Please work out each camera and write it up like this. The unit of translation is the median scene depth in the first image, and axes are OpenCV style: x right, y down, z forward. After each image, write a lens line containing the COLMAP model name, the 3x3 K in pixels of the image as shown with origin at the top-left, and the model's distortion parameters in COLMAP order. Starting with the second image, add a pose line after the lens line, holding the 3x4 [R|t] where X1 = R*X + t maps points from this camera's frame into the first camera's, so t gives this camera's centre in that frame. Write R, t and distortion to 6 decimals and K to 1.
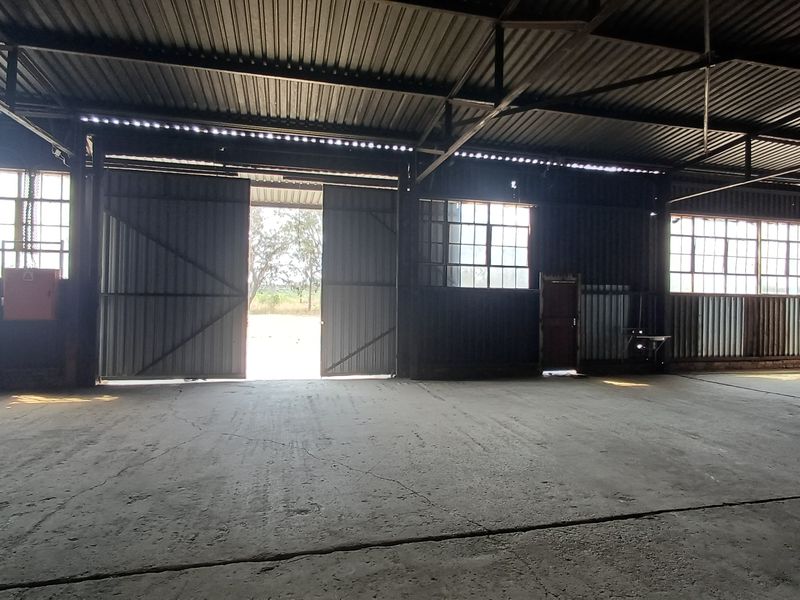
lens RADIAL K [[488.8, 0, 407.4], [0, 488.8, 291.5], [0, 0, 1]] dist [0.006369, -0.001101]
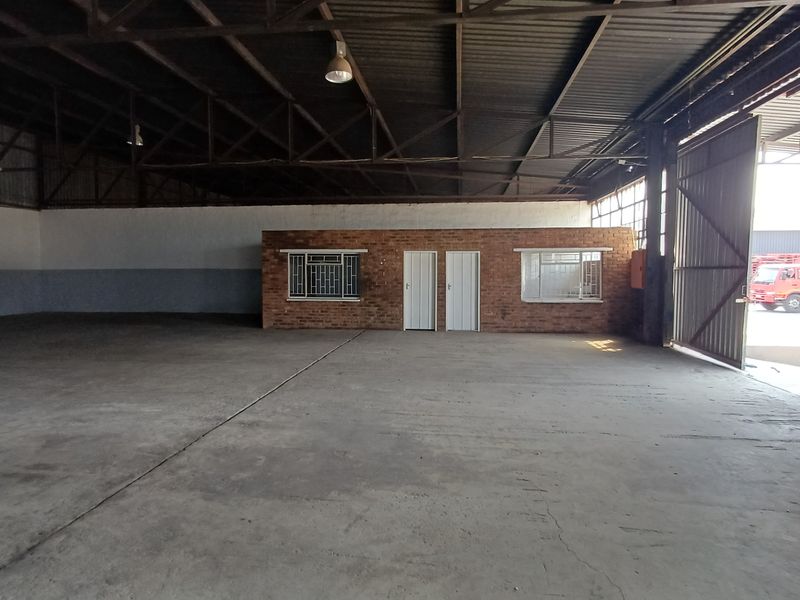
lens RADIAL K [[488.8, 0, 407.4], [0, 488.8, 291.5], [0, 0, 1]] dist [0.006369, -0.001101]
pose [[-0.342808, 0.027598, -0.939000, 0.960757], [0.004661, 0.999606, 0.027678, 0.036372], [0.939394, 0.005112, -0.342802, 1.186835]]
